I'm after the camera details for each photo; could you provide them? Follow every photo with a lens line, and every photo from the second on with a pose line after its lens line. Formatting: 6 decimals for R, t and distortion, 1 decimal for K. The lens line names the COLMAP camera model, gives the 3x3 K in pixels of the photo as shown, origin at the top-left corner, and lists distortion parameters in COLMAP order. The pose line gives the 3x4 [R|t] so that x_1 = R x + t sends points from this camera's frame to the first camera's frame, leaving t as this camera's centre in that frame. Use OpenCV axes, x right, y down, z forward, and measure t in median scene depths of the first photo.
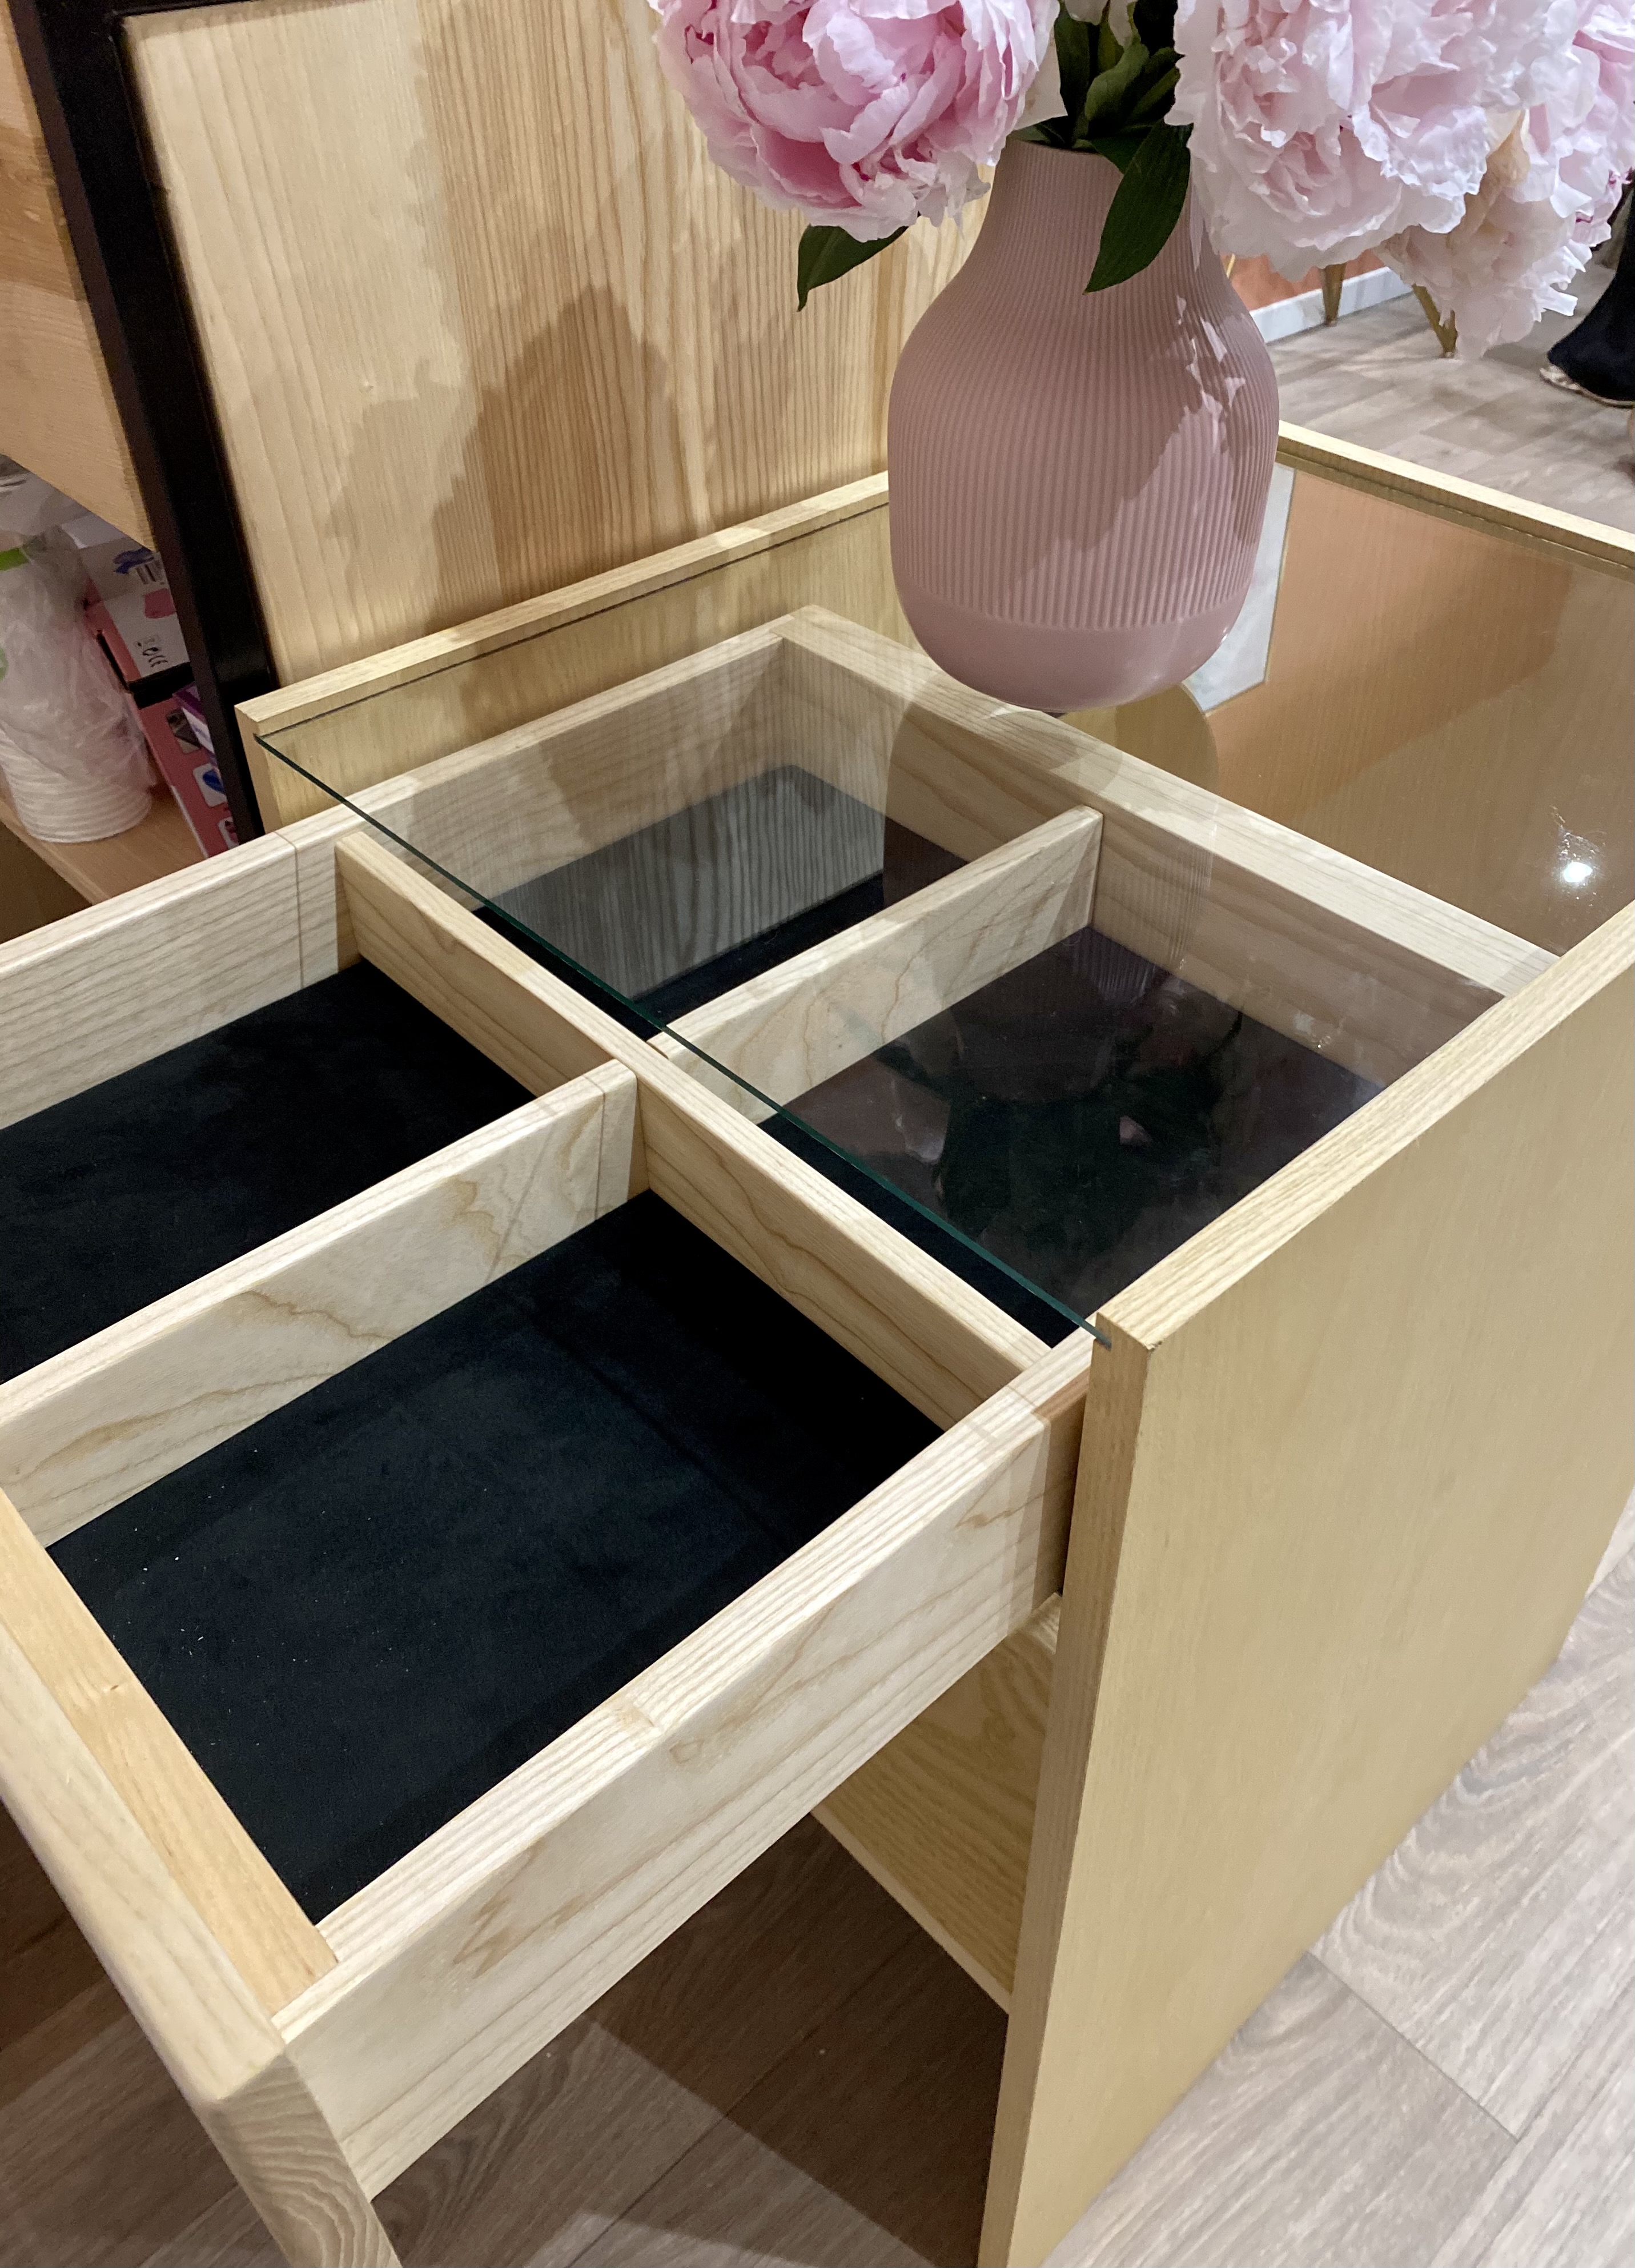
lens RADIAL K [[1767.4, 0, 879.8], [0, 1767.4, 1104.0], [0, 0, 1]] dist [0.008497, -0.011555]
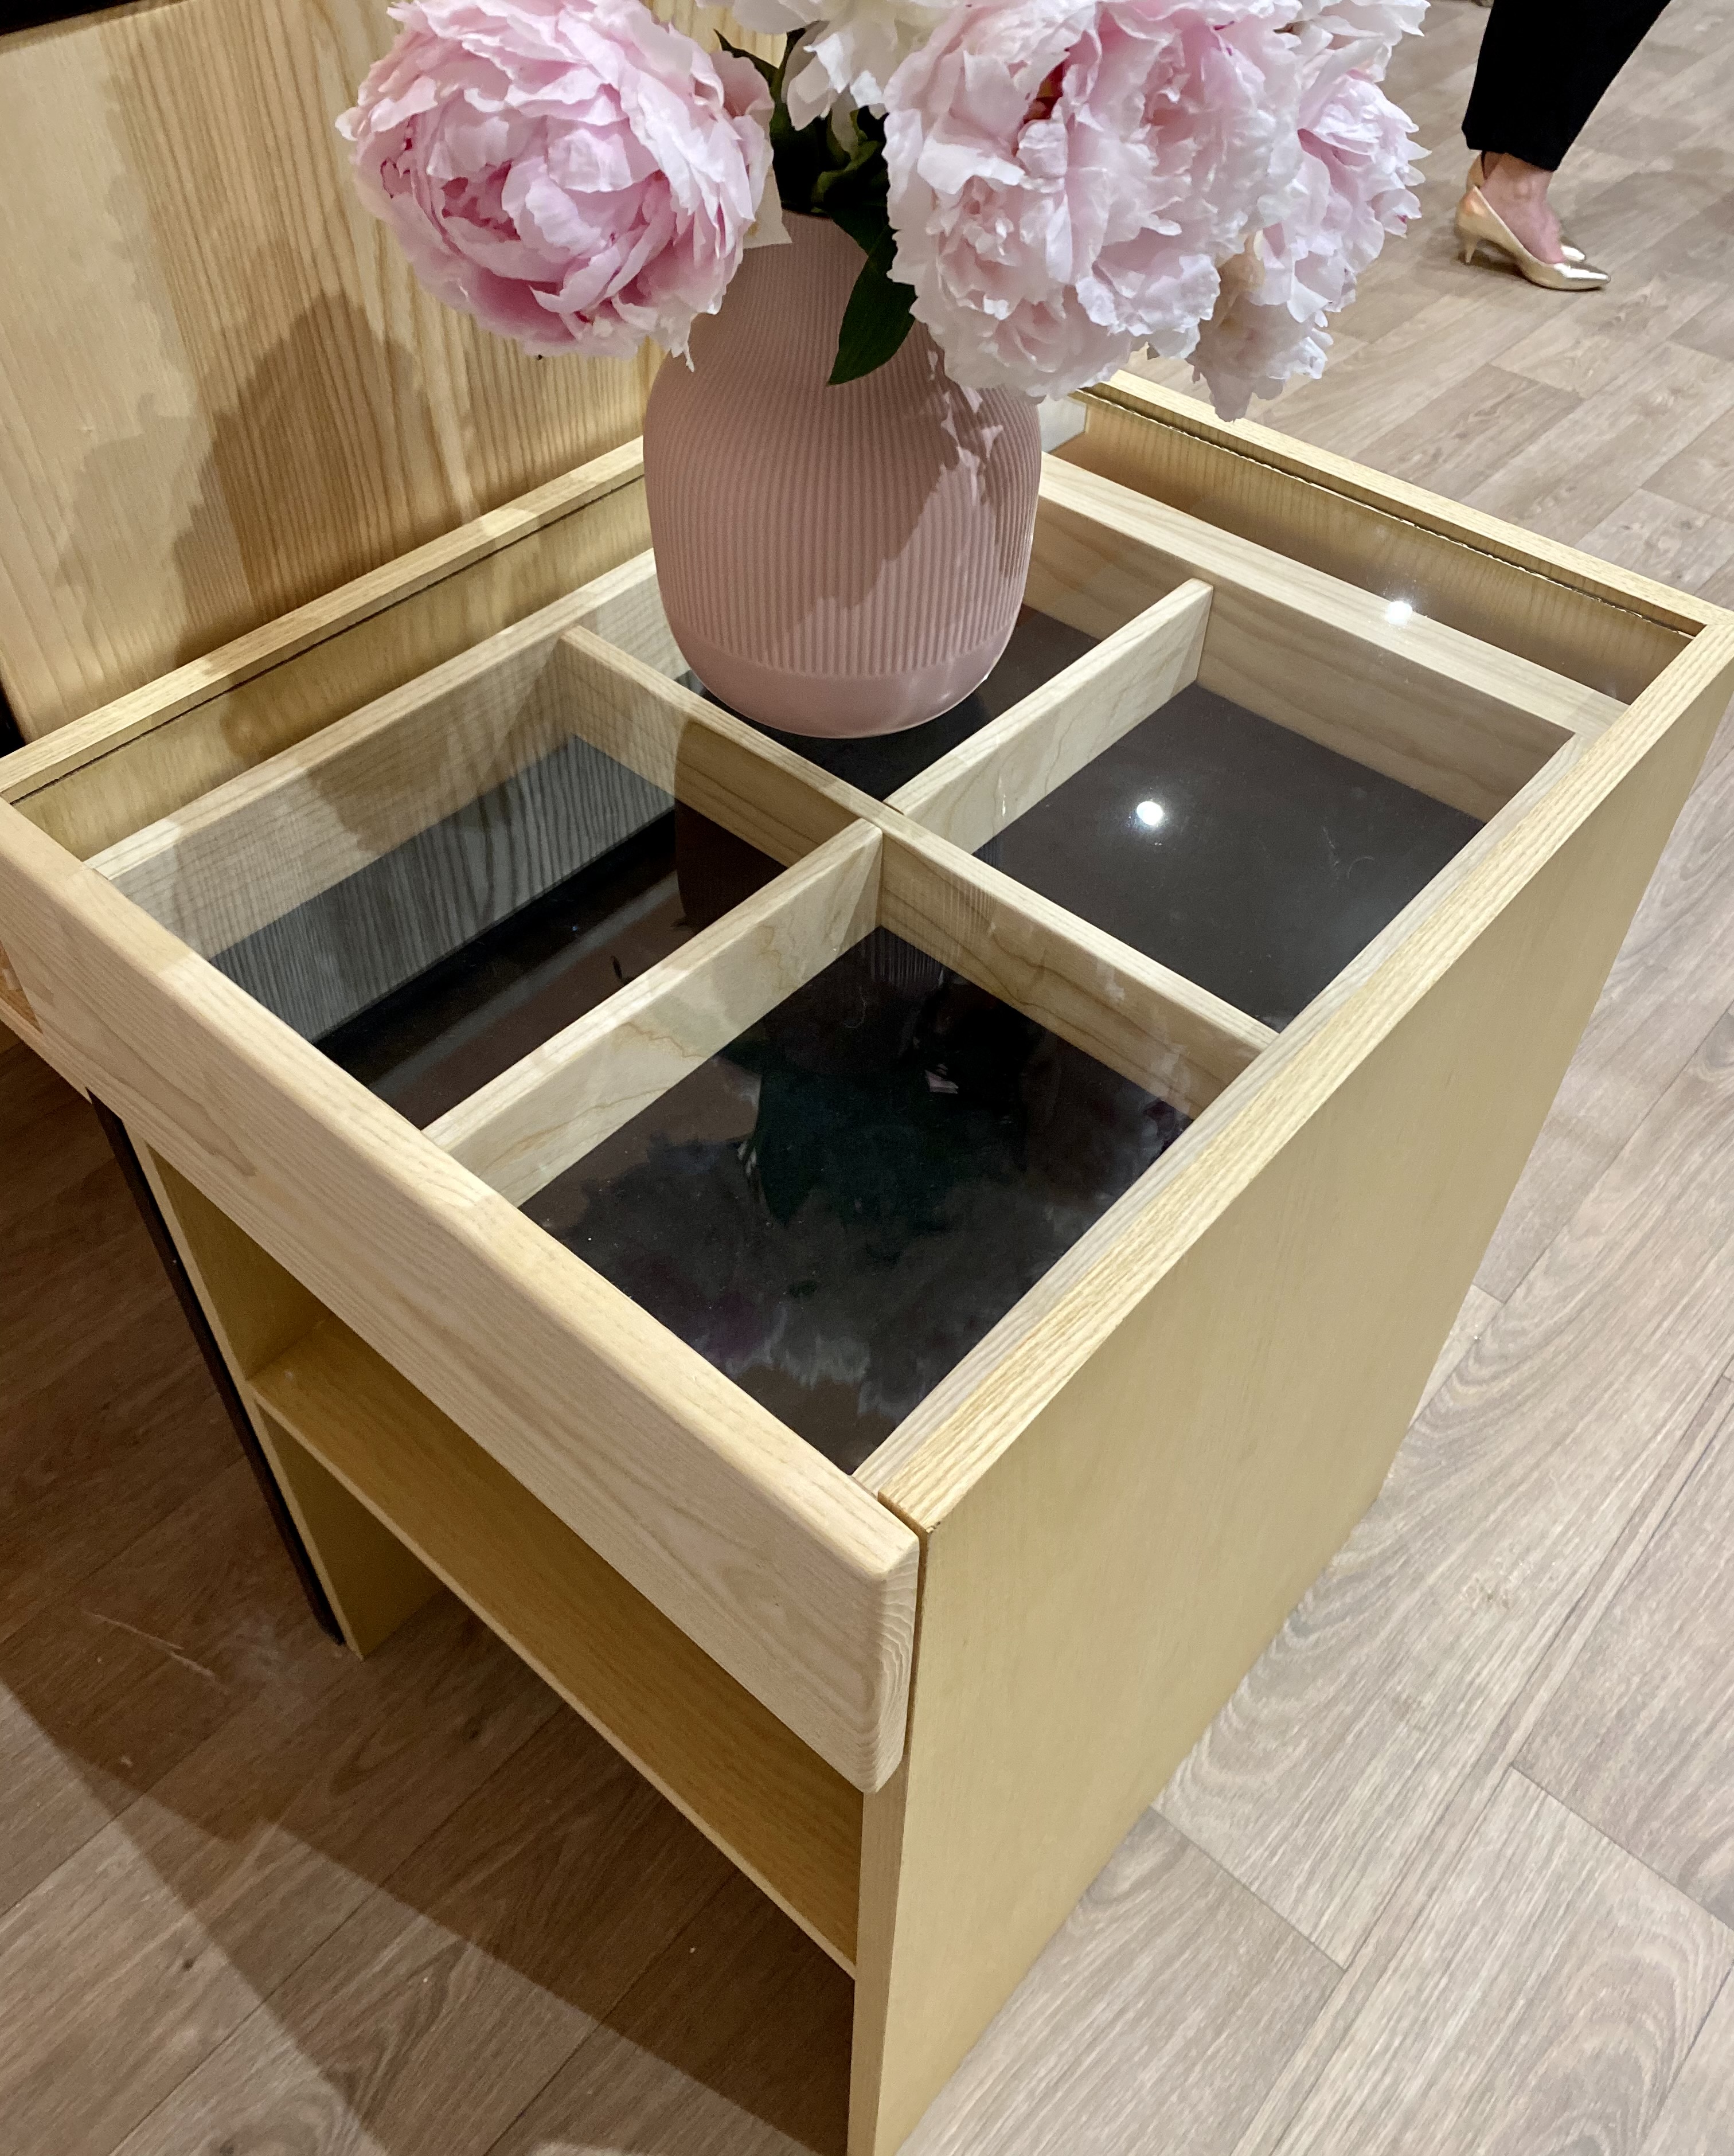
lens RADIAL K [[1779.9, 0, 874.1], [0, 1779.9, 986.4], [0, 0, 1]] dist [0.004762, -0.001278]
pose [[0.995513, -0.056624, 0.075816, 0.036088], [0.049702, 0.994677, 0.090263, -0.161364], [-0.080523, -0.086089, 0.993028, -0.001447]]
